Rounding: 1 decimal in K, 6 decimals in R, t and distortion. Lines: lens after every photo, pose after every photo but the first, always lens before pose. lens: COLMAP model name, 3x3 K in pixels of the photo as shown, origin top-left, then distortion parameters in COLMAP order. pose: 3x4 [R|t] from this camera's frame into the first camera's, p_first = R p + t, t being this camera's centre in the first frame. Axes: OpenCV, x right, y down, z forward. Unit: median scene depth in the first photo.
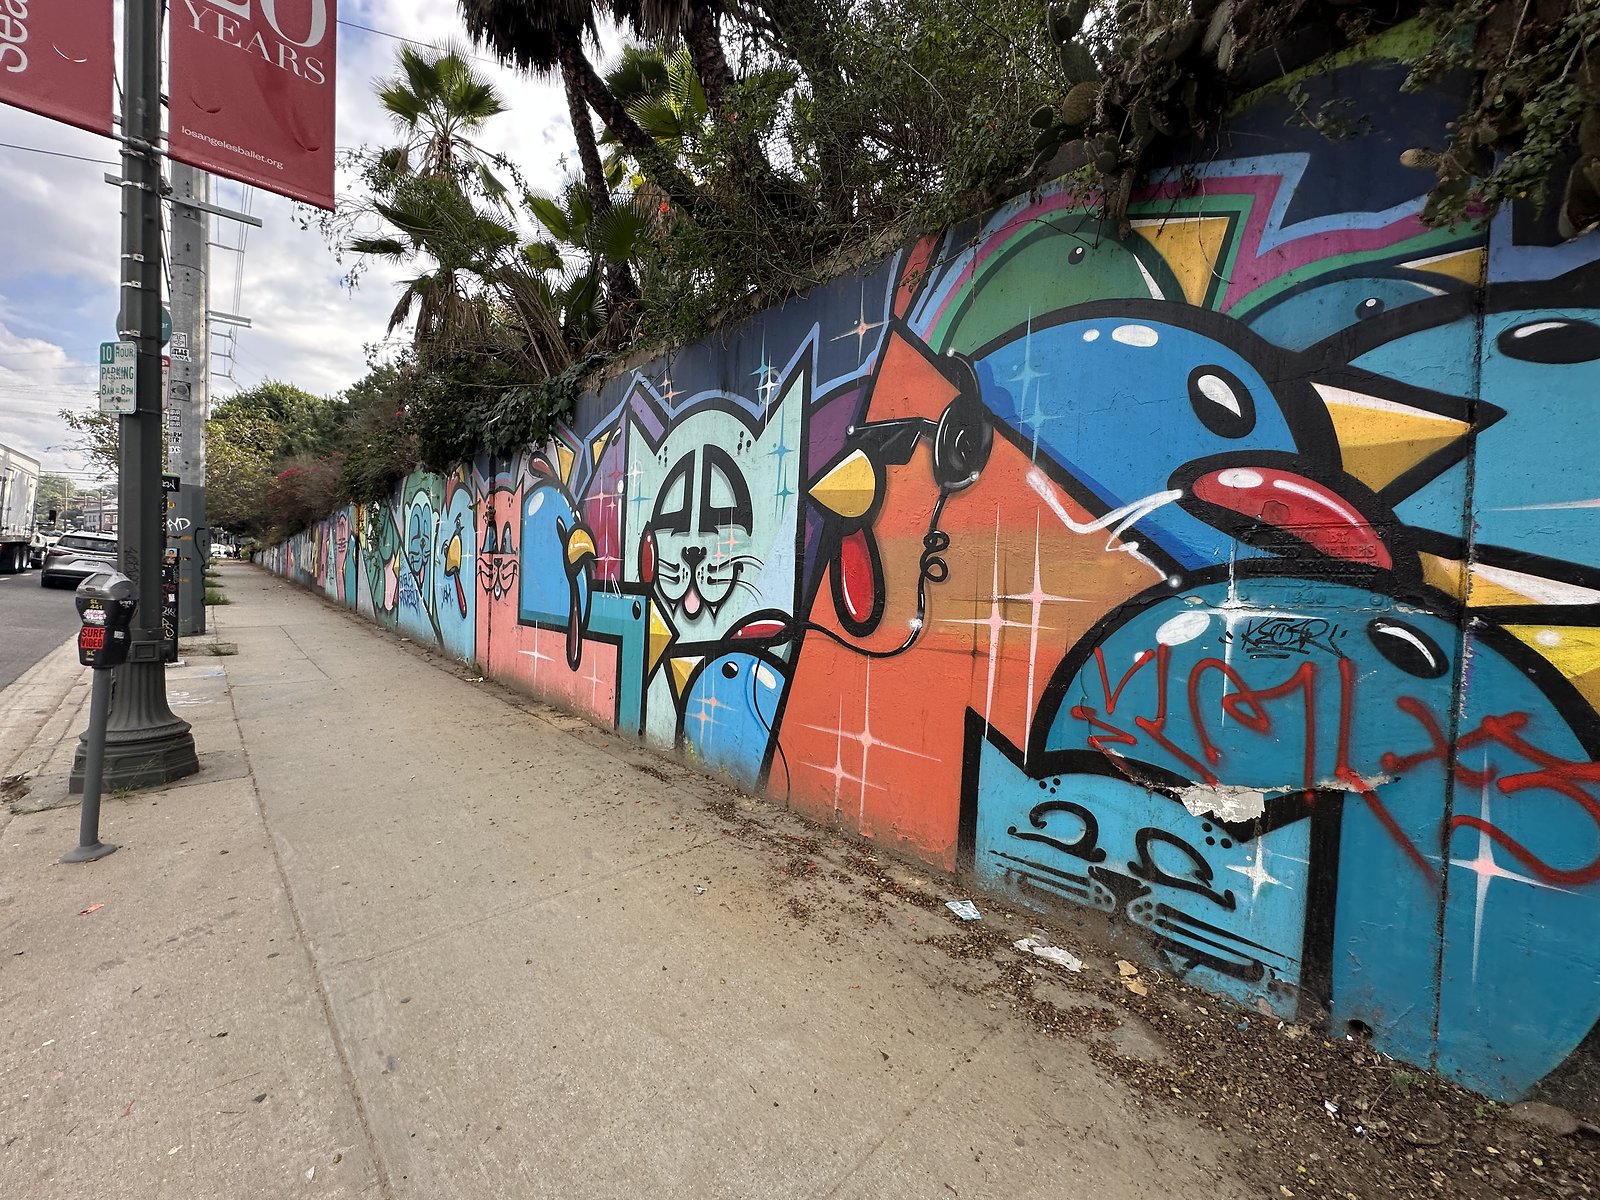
lens RADIAL K [[645.3, 0, 790.9], [0, 645.3, 600.1], [0, 0, 1]] dist [-0.003538, 0.000895]
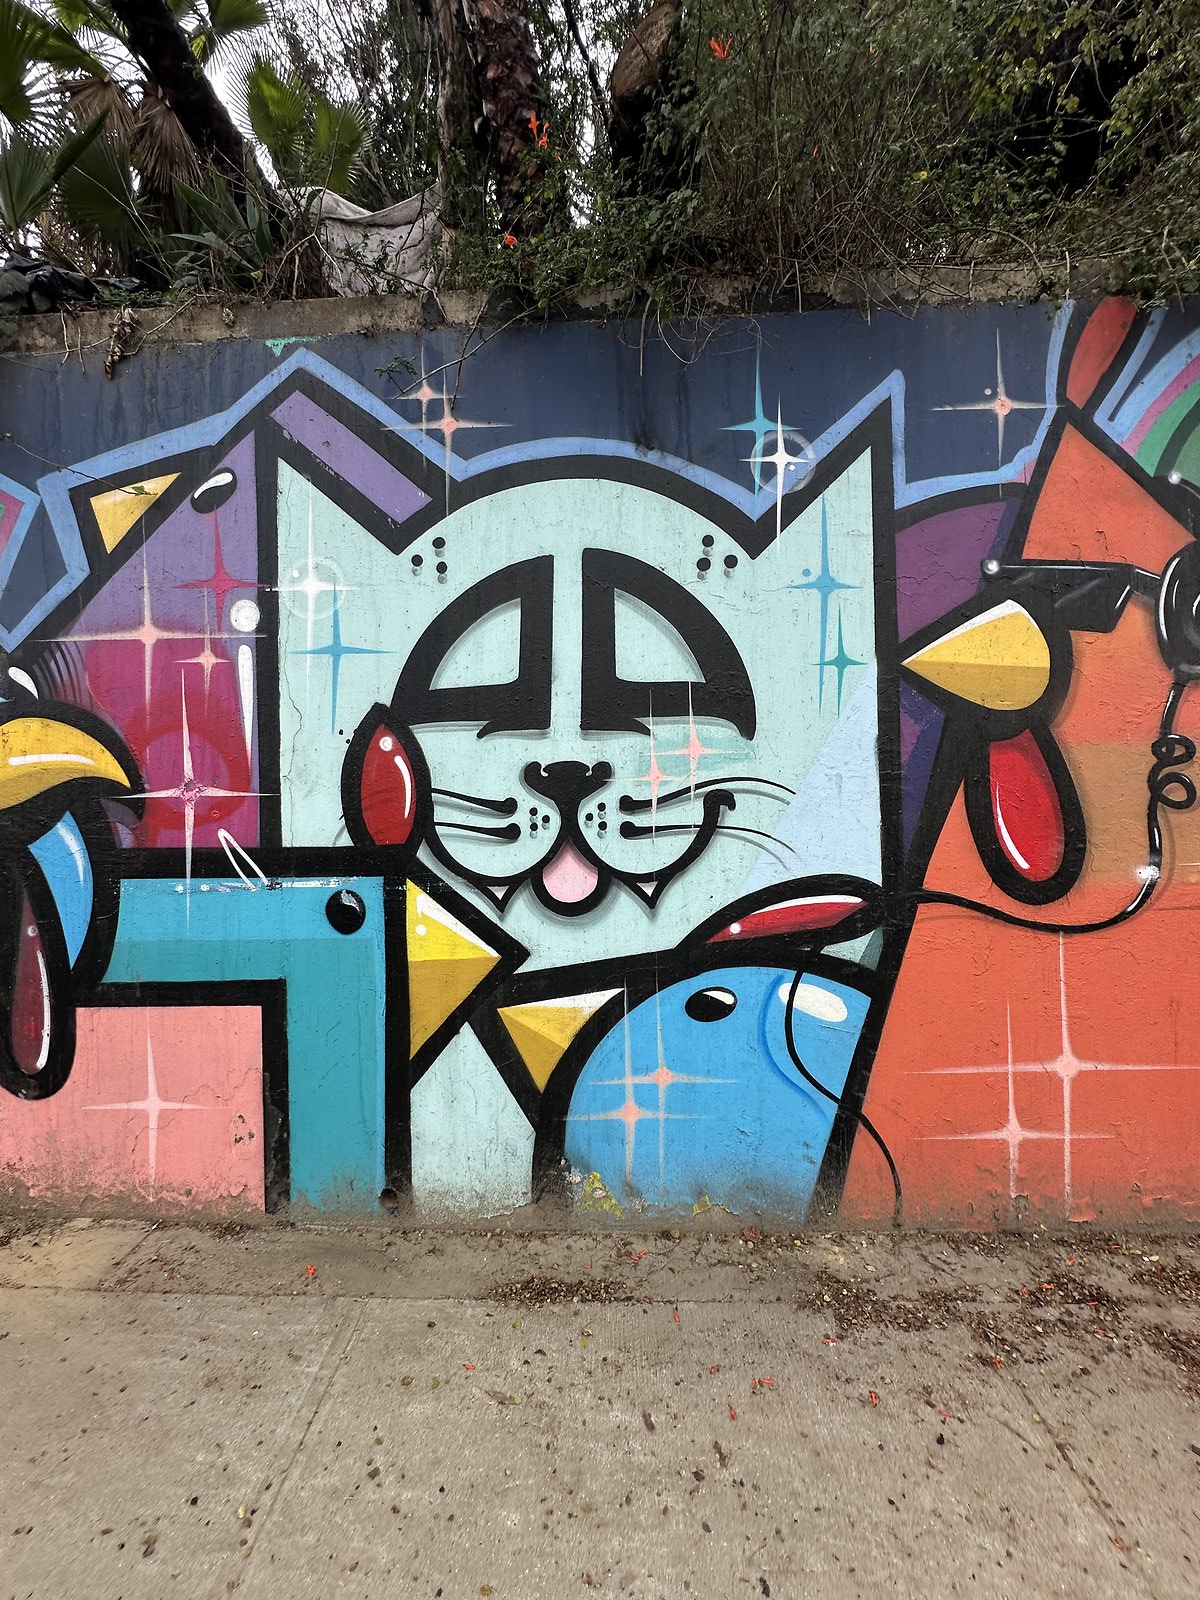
lens RADIAL K [[645.3, 0, 600.4], [0, 645.3, 796.9], [0, 0, 1]] dist [-0.003538, 0.000895]
pose [[0.700219, -0.052571, 0.711990, -0.651828], [0.064847, 0.997846, 0.009903, -0.082696], [-0.710977, 0.039236, 0.702120, 0.904864]]
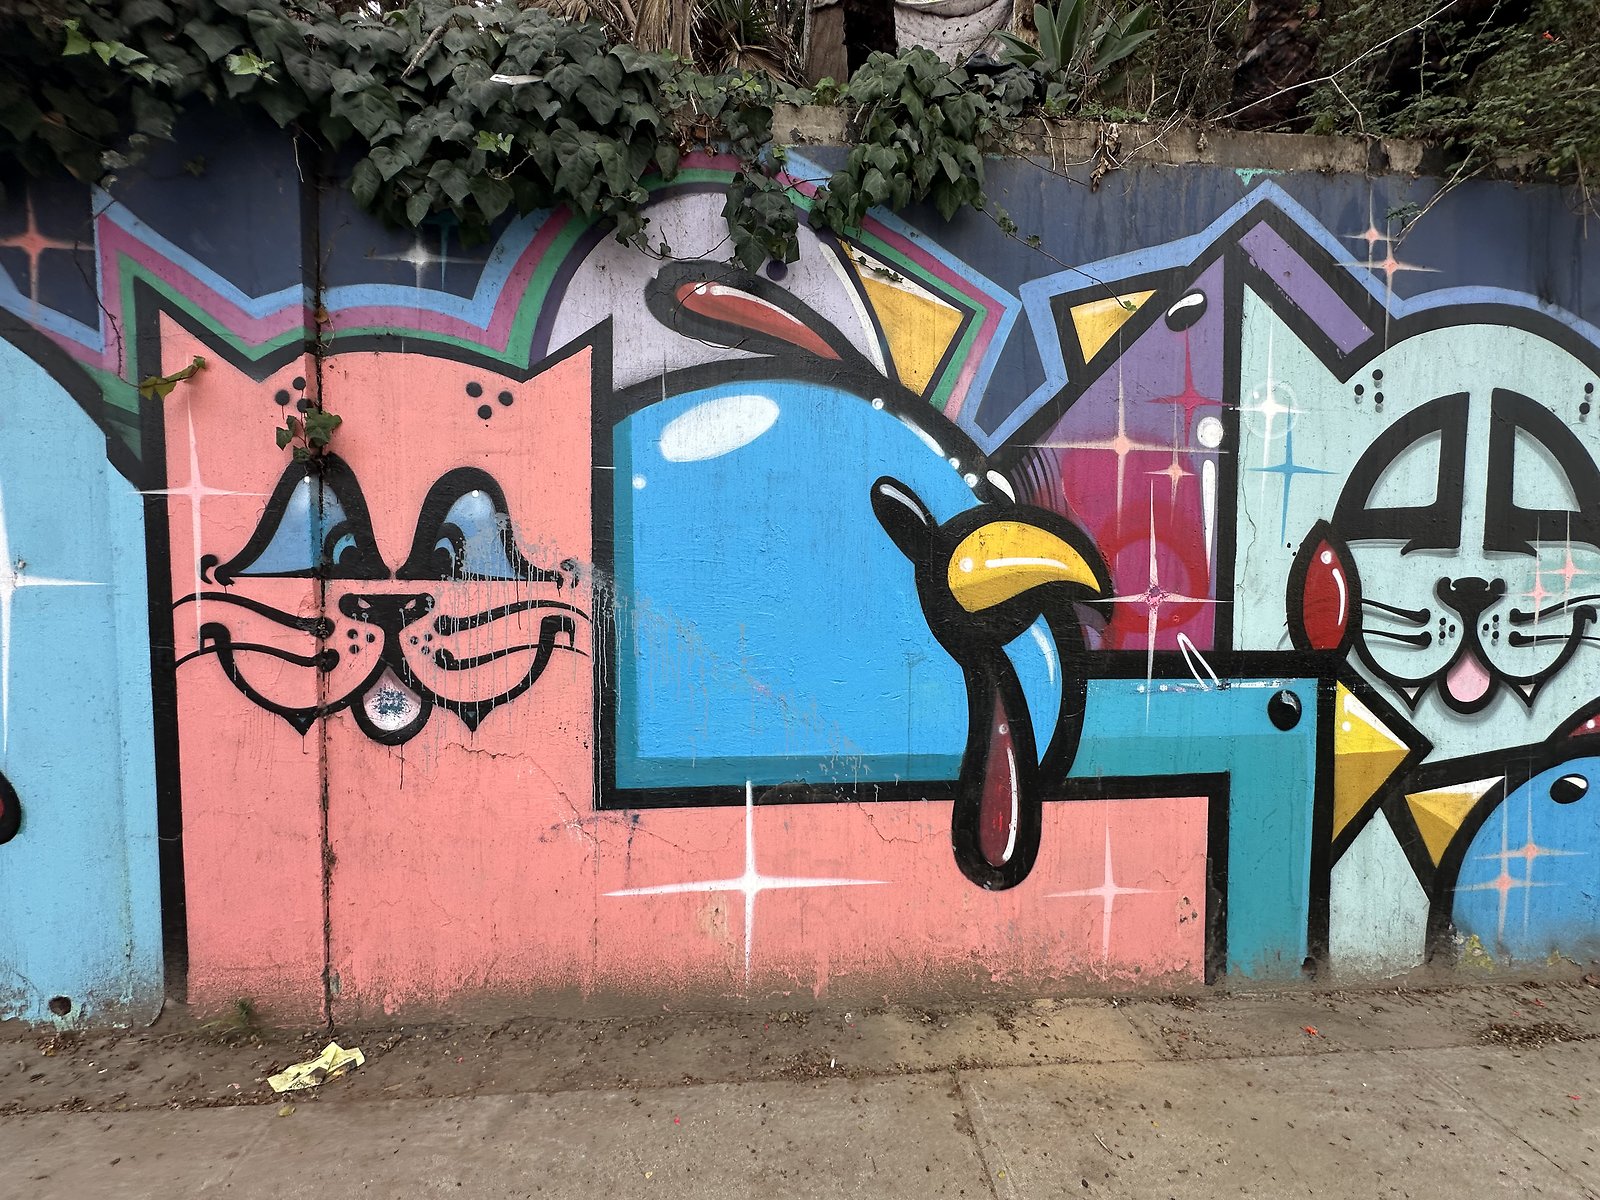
lens RADIAL K [[645.3, 0, 799.7], [0, 645.3, 598.3], [0, 0, 1]] dist [-0.003538, 0.000895]
pose [[0.611302, -0.061344, 0.789016, -1.260619], [0.038524, 0.998116, 0.047754, -0.155757], [-0.790459, 0.001204, 0.612513, 1.543116]]
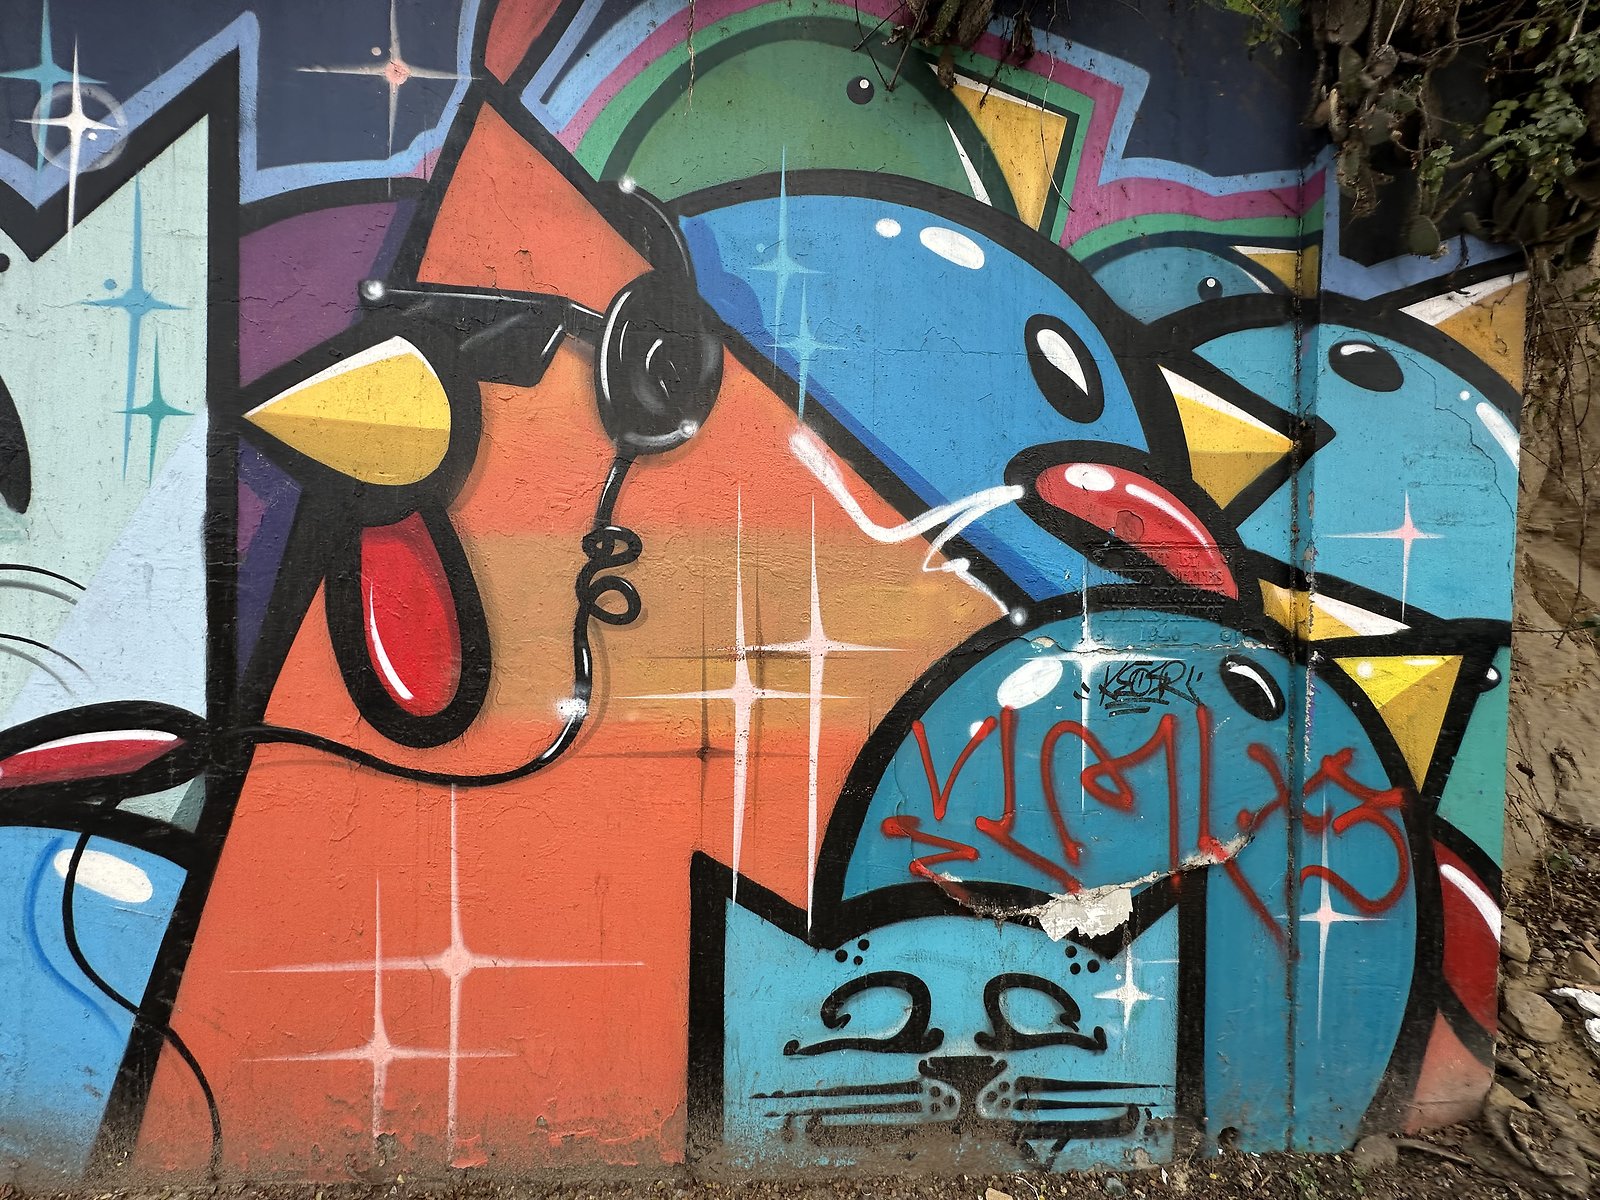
lens RADIAL K [[645.3, 0, 802.1], [0, 645.3, 599.0], [0, 0, 1]] dist [-0.003538, 0.000895]
pose [[0.655684, -0.041360, 0.753902, -0.062483], [0.034881, 0.999092, 0.024475, -0.053049], [-0.754230, 0.010249, 0.656531, 0.518065]]
